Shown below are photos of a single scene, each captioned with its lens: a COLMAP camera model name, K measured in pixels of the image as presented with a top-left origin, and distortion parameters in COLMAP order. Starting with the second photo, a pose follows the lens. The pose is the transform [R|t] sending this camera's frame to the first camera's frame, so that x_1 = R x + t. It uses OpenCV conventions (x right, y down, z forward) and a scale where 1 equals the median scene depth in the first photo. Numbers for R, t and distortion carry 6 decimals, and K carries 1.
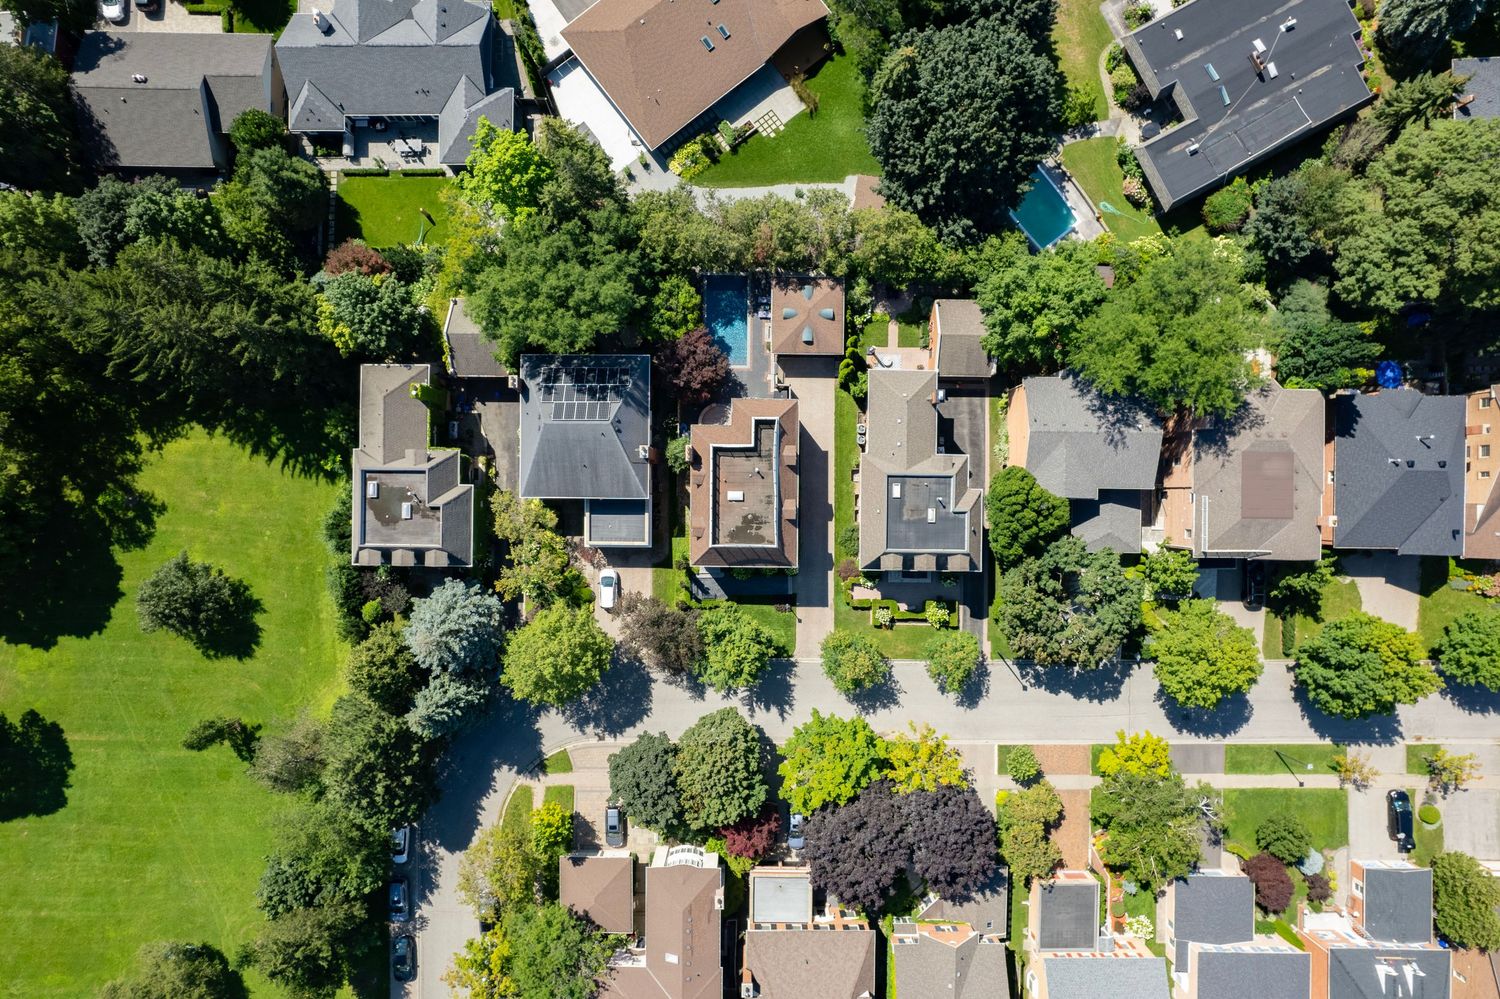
lens RADIAL K [[958.7, 0, 743.7], [0, 958.7, 484.9], [0, 0, 1]] dist [-0.074717, 0.060730]
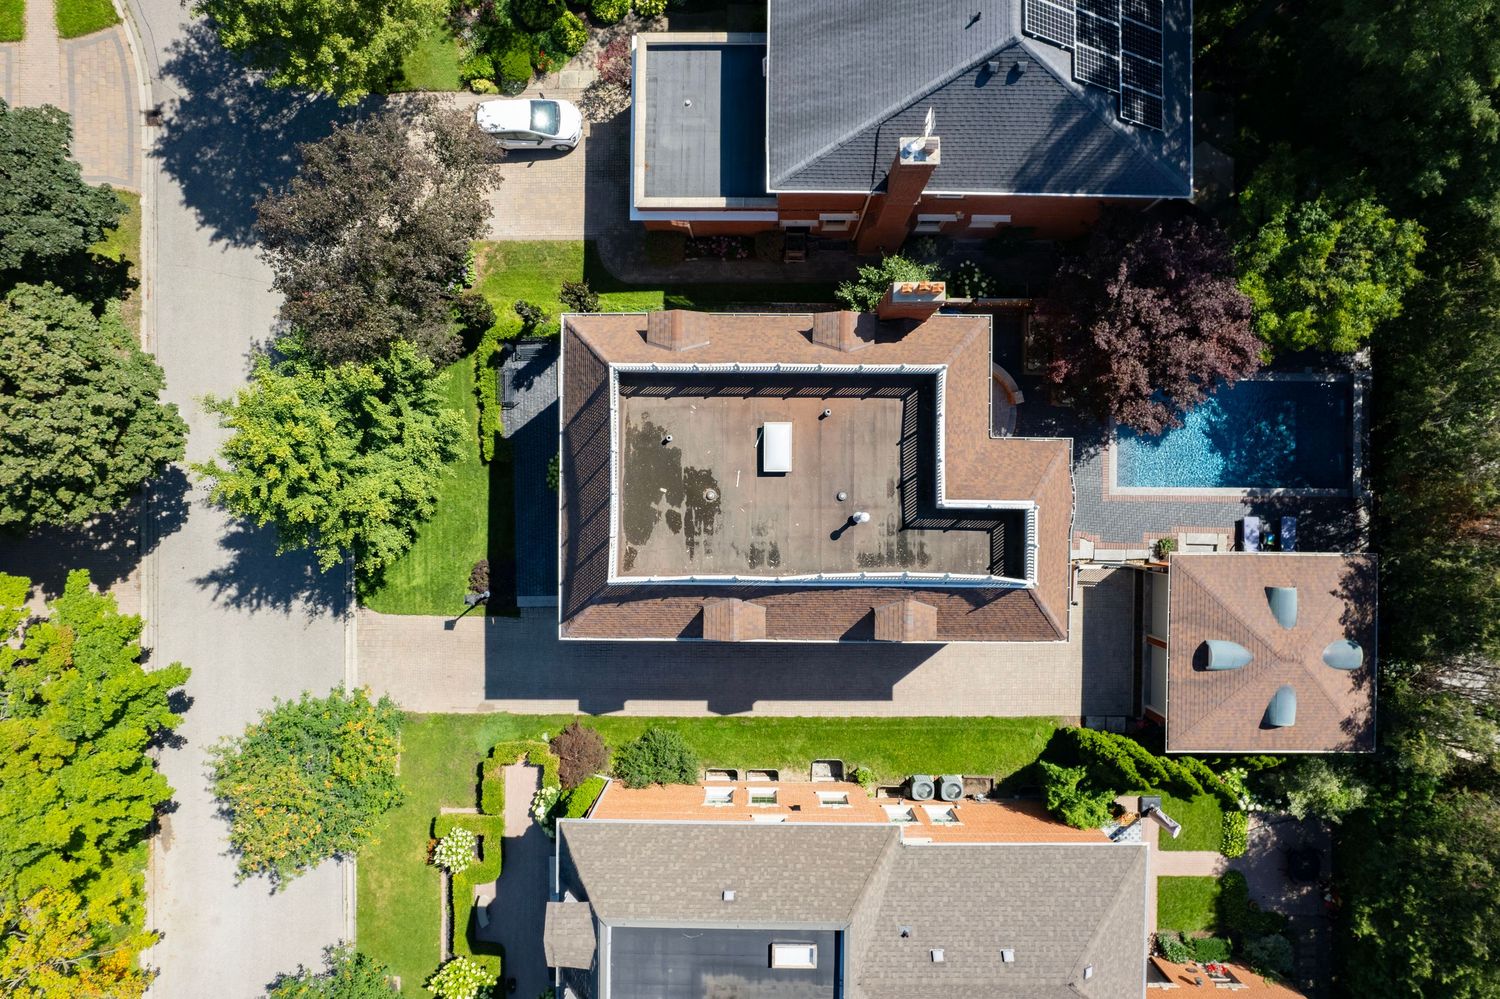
lens RADIAL K [[958.7, 0, 758.0], [0, 958.7, 503.8], [0, 0, 1]] dist [-0.074717, 0.060730]
pose [[0.002086, 0.999916, 0.012816, 0.005120], [-0.999870, 0.001880, 0.016044, 0.011606], [0.016019, -0.012848, 0.999789, 0.629531]]
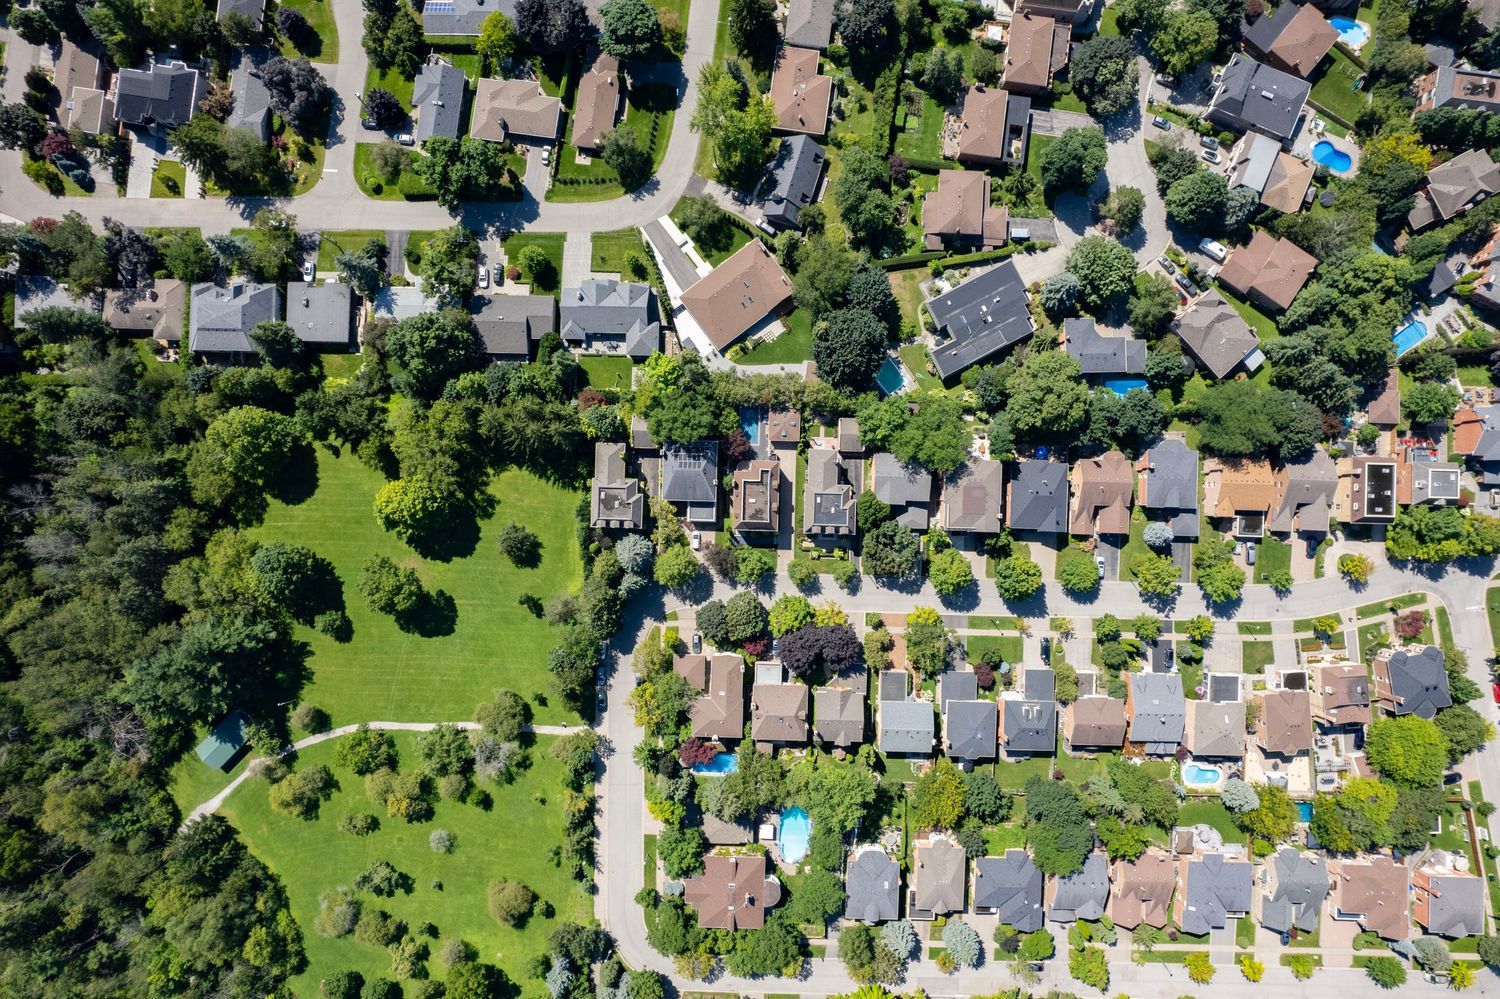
lens RADIAL K [[958.7, 0, 744.2], [0, 958.7, 488.3], [0, 0, 1]] dist [-0.074717, 0.060730]
pose [[0.999828, 0.017987, -0.004468, -0.017571], [-0.017975, 0.999835, 0.002623, -0.024473], [0.004514, -0.002542, 0.999987, -1.317810]]
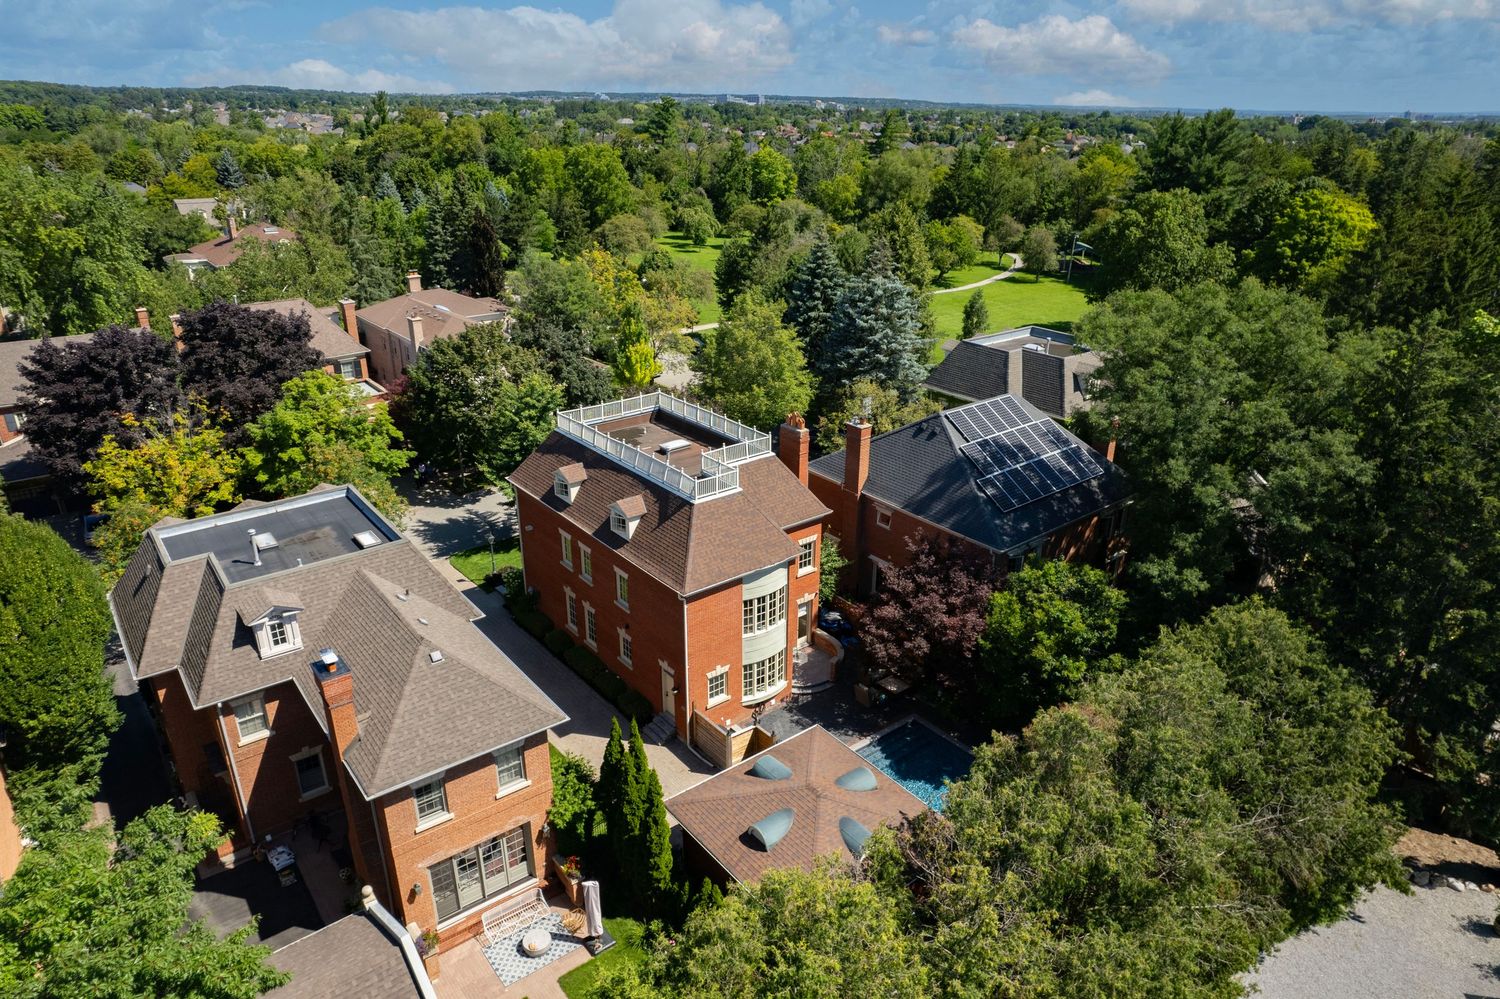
lens RADIAL K [[958.7, 0, 756.6], [0, 958.7, 511.7], [0, 0, 1]] dist [-0.074717, 0.060730]
pose [[-0.773381, 0.259632, -0.578336, 0.241196], [-0.633757, -0.294670, 0.715208, -0.363802], [0.015272, 0.919653, 0.392436, 0.758335]]
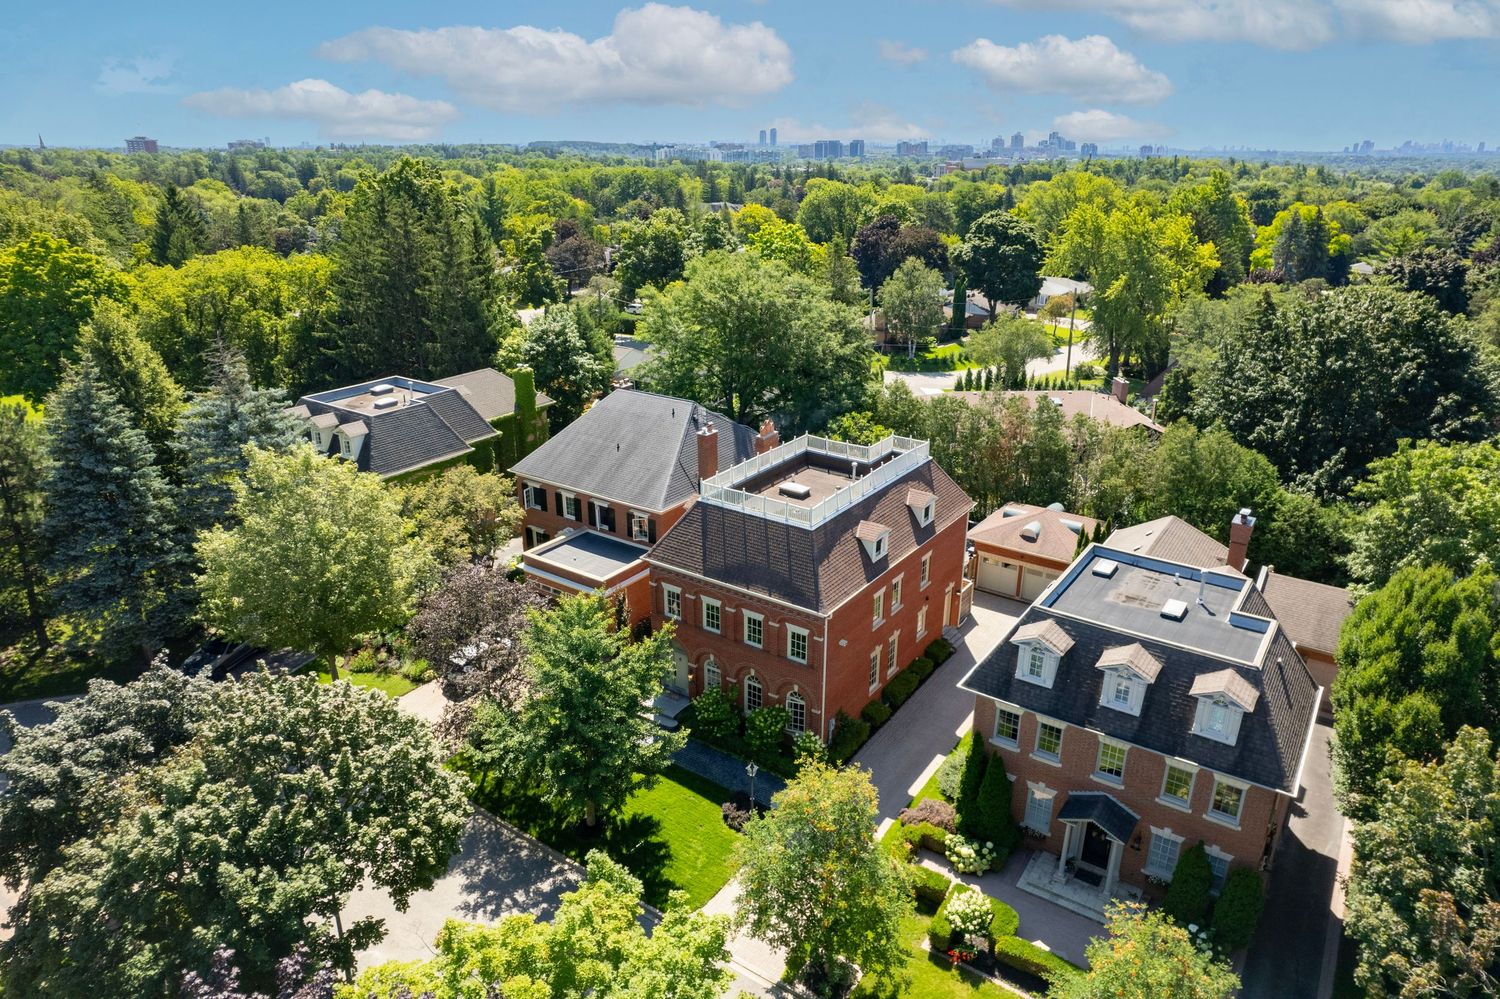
lens RADIAL K [[958.7, 0, 754.1], [0, 958.7, 500.8], [0, 0, 1]] dist [-0.074717, 0.060730]
pose [[0.826840, 0.222054, -0.516748, 0.223942], [-0.562339, 0.309146, -0.766944, 0.391151], [-0.010552, 0.924727, 0.380484, 0.735363]]
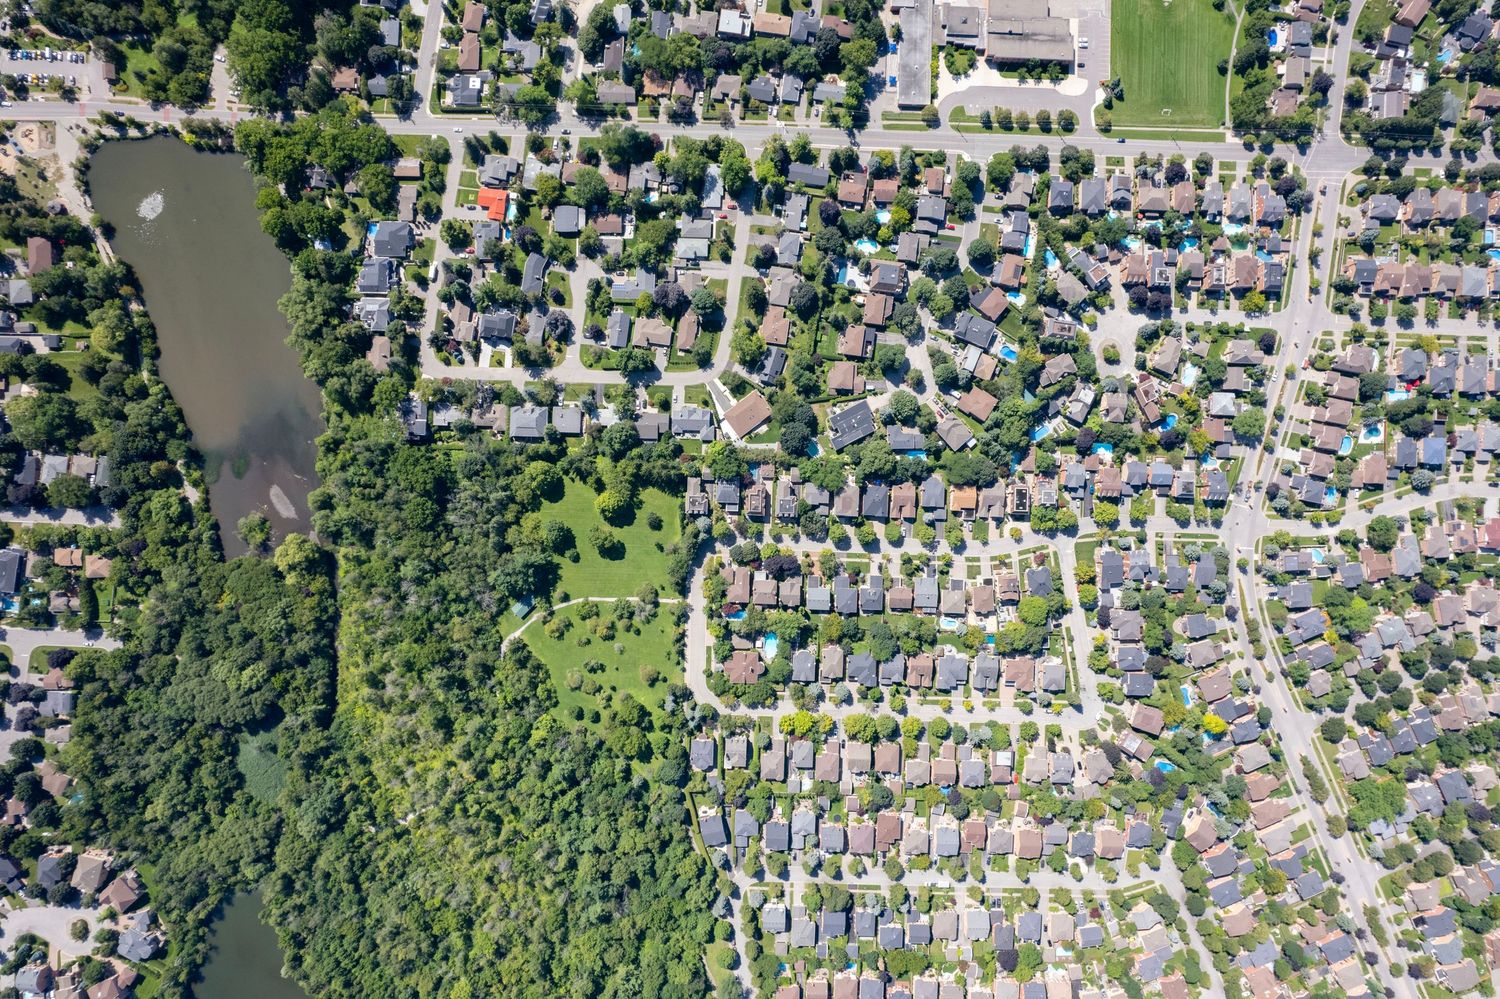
lens RADIAL K [[958.7, 0, 755.4], [0, 958.7, 502.4], [0, 0, 1]] dist [-0.074717, 0.060730]
pose [[0.999610, 0.024151, 0.014018, -0.073787], [-0.024499, 0.999383, 0.025187, -0.125449], [-0.013401, -0.025520, 0.999584, -4.420362]]
